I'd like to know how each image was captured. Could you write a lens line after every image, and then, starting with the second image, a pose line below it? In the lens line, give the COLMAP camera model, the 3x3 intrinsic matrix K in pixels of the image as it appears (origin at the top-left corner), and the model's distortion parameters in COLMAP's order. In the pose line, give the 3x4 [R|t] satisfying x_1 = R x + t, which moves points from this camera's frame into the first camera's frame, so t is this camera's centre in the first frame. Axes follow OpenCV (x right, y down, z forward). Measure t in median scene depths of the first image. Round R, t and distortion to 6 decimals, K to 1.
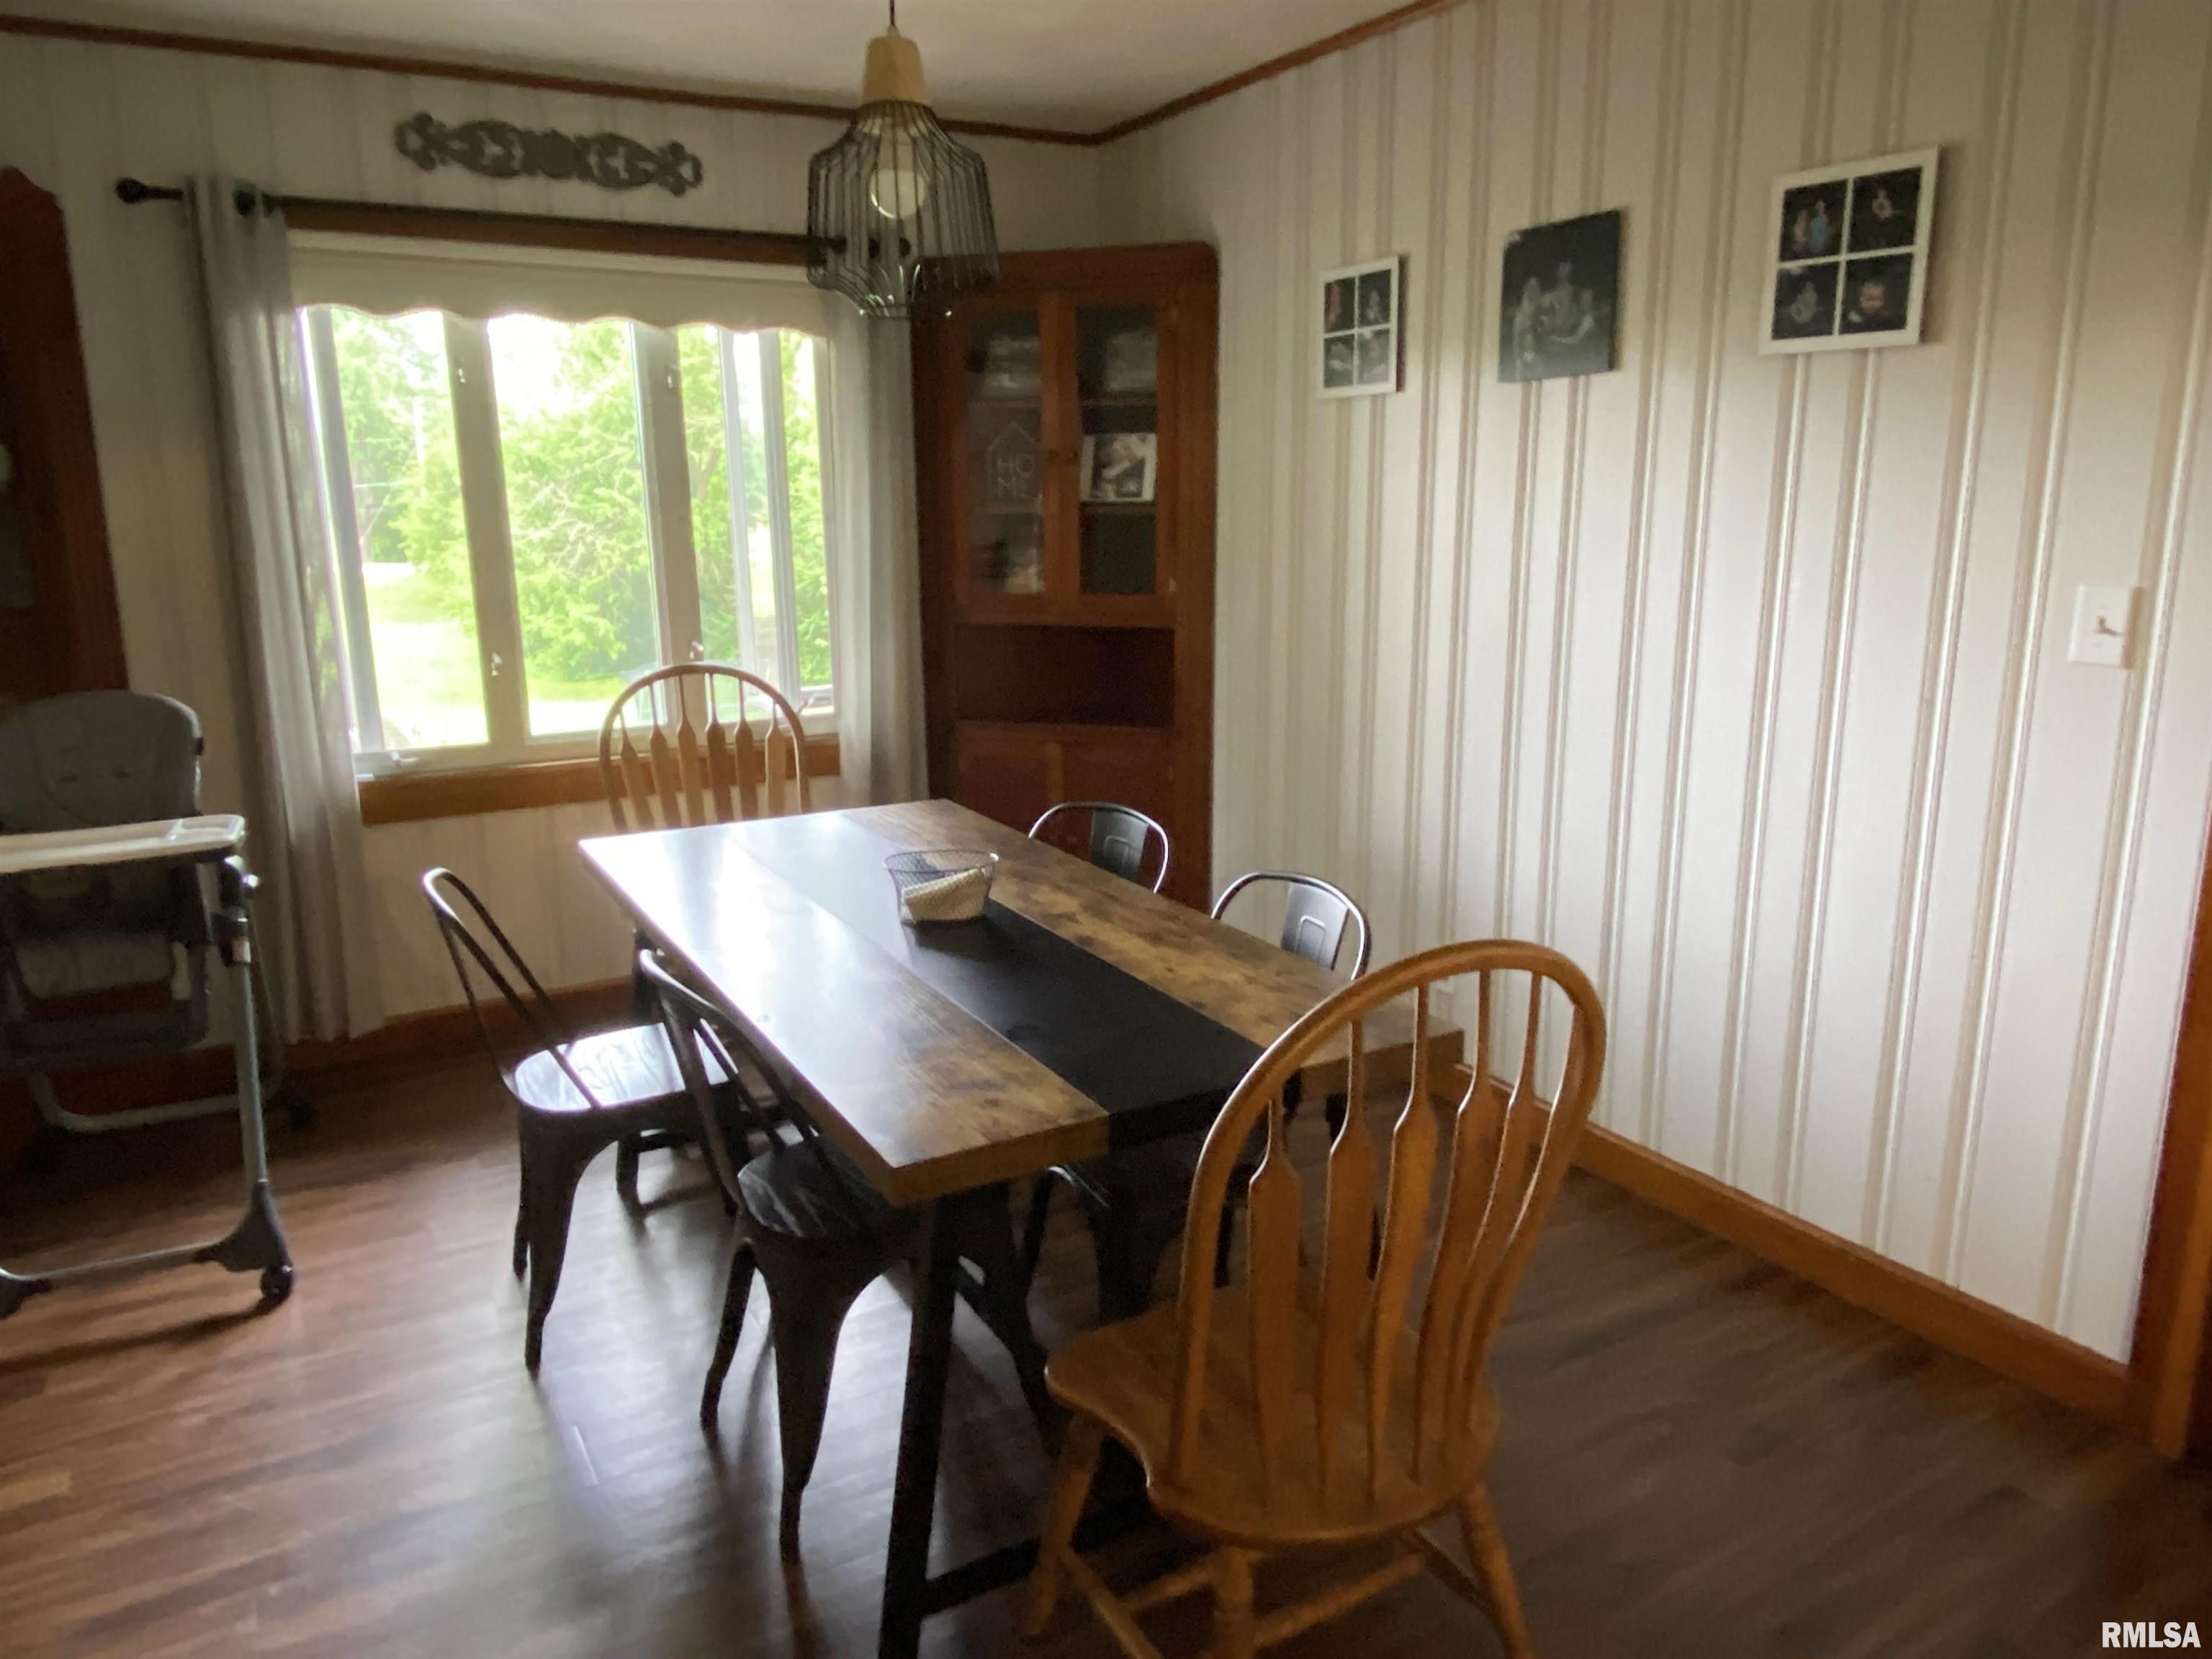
lens RADIAL K [[1511.5, 0, 1102.4], [0, 1511.5, 825.0], [0, 0, 1]] dist [0.088815, -0.116844]
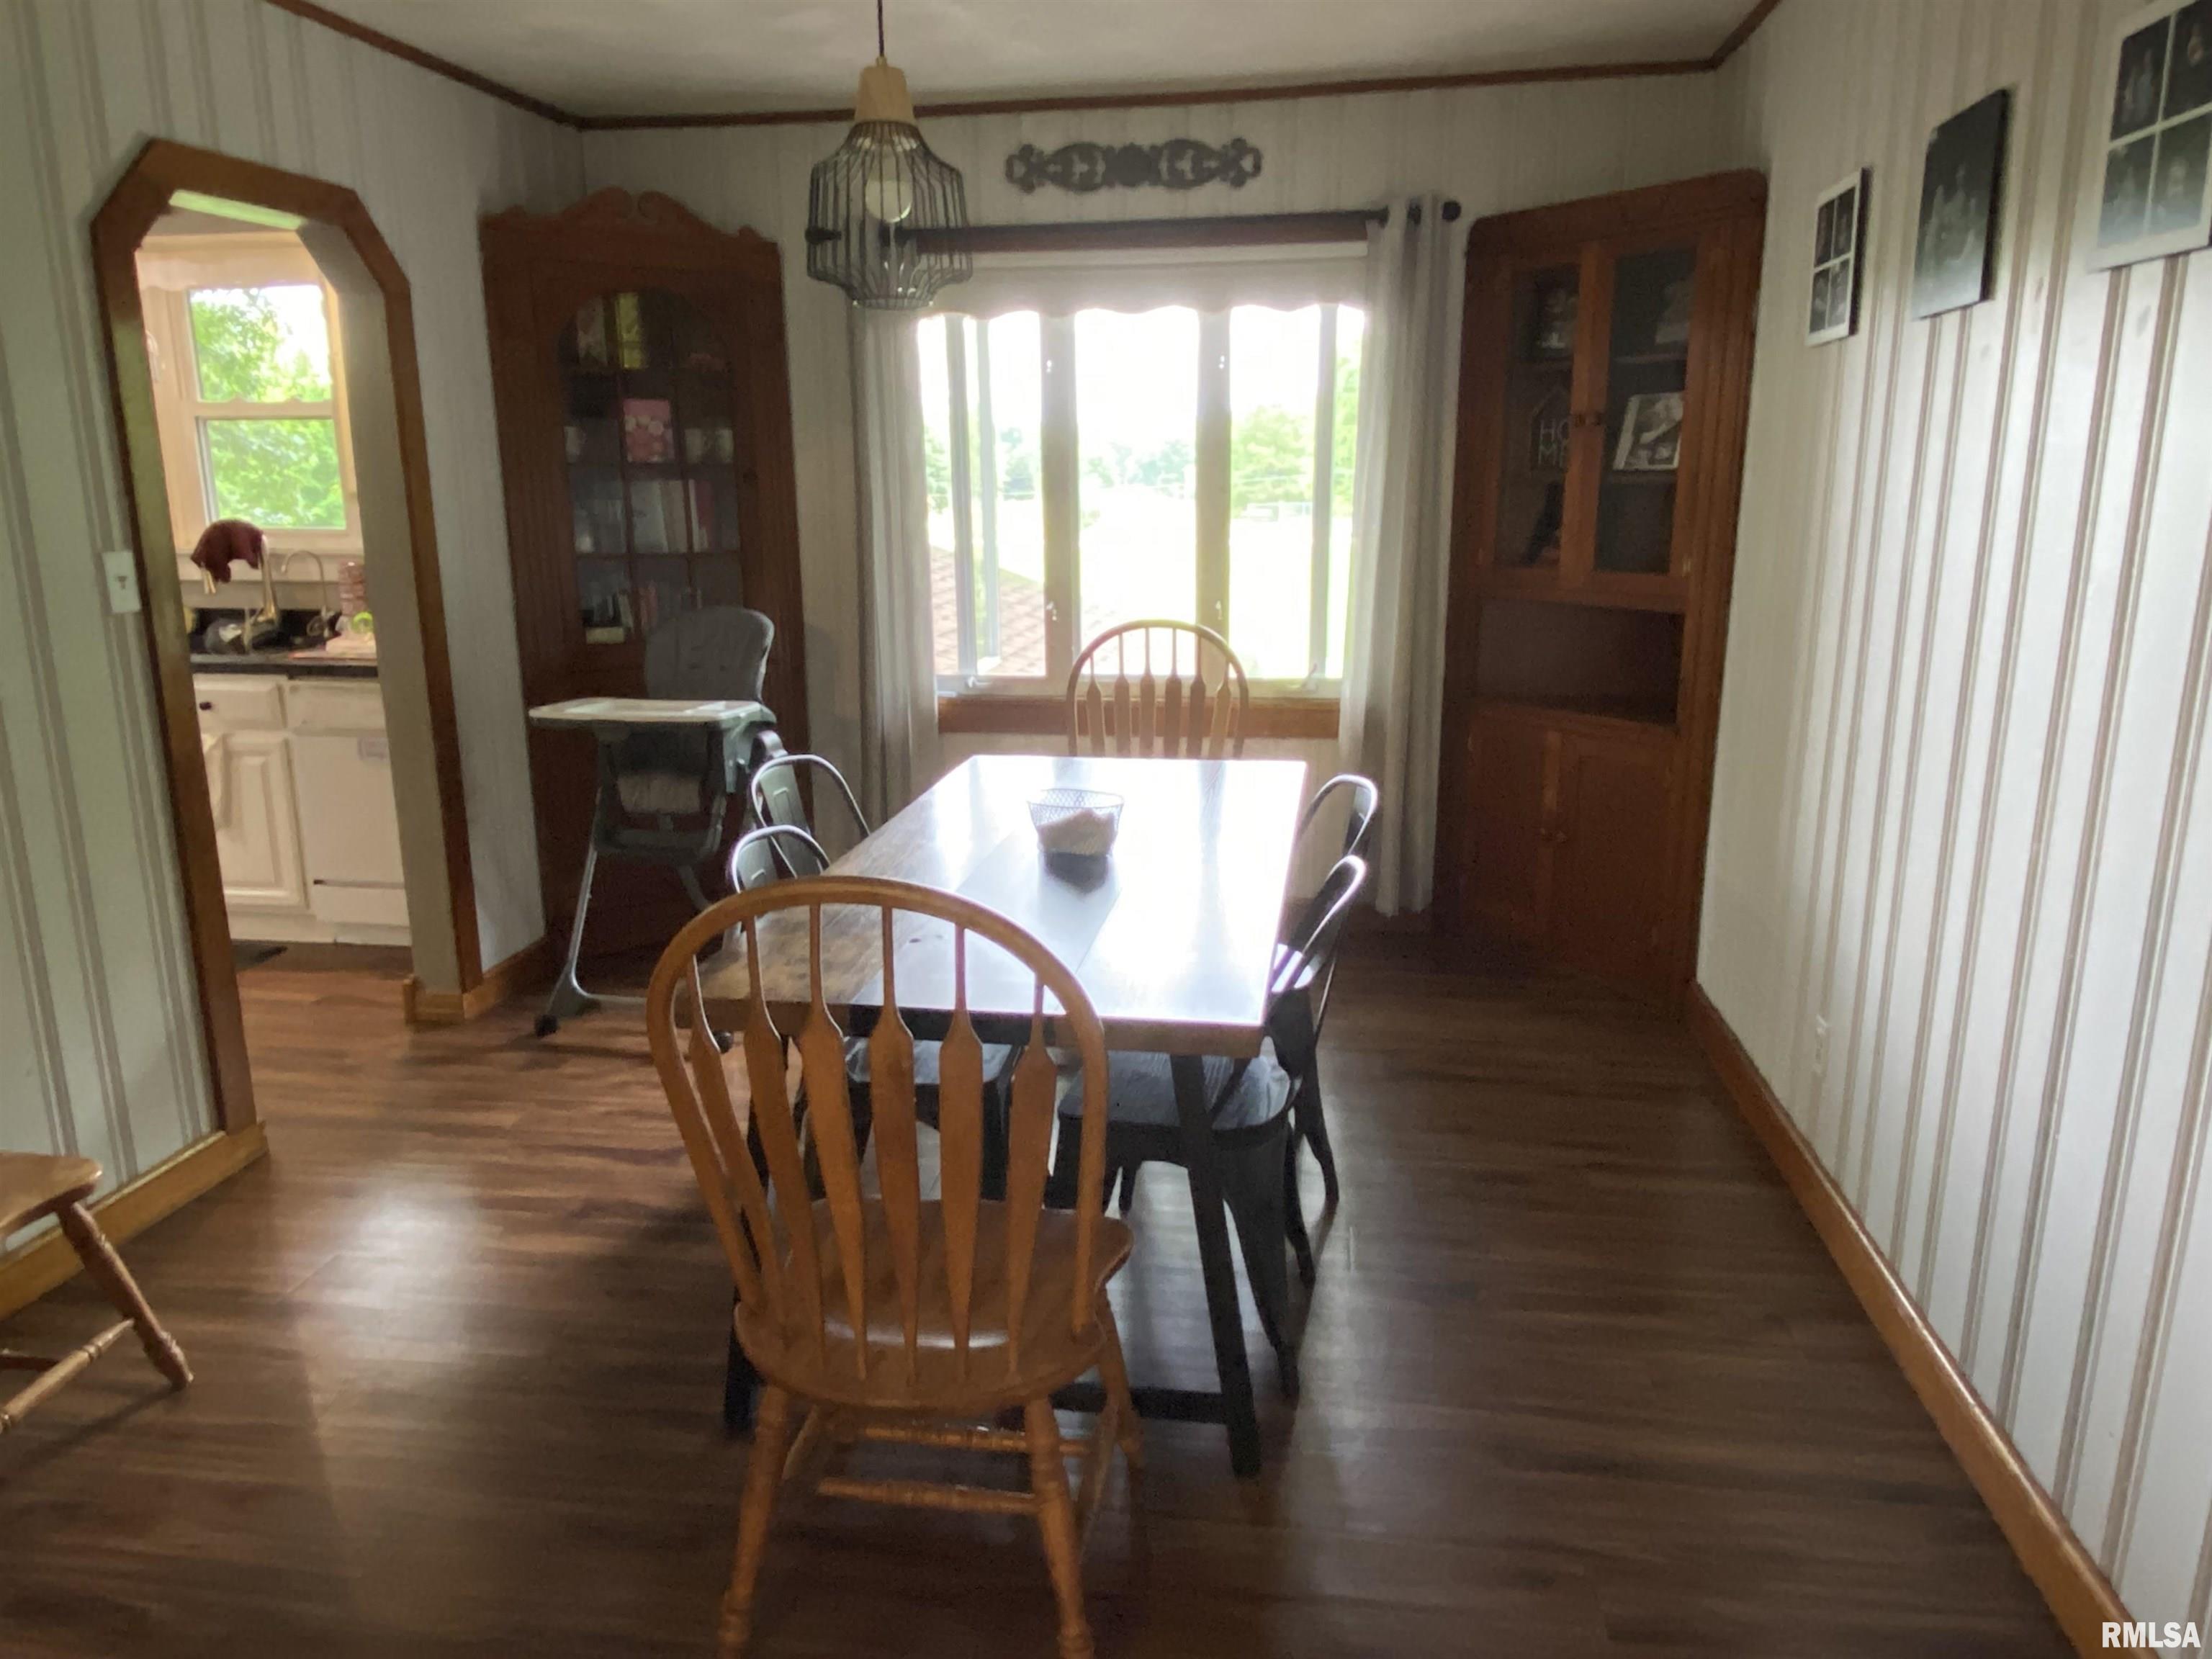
lens RADIAL K [[1519.4, 0, 1111.0], [0, 1519.4, 832.8], [0, 0, 1]] dist [0.045877, -0.046777]
pose [[0.786388, 0.142964, -0.600961, 0.373624], [-0.128639, 0.989423, 0.067045, -0.022120], [0.604190, 0.024584, 0.796461, 0.101596]]
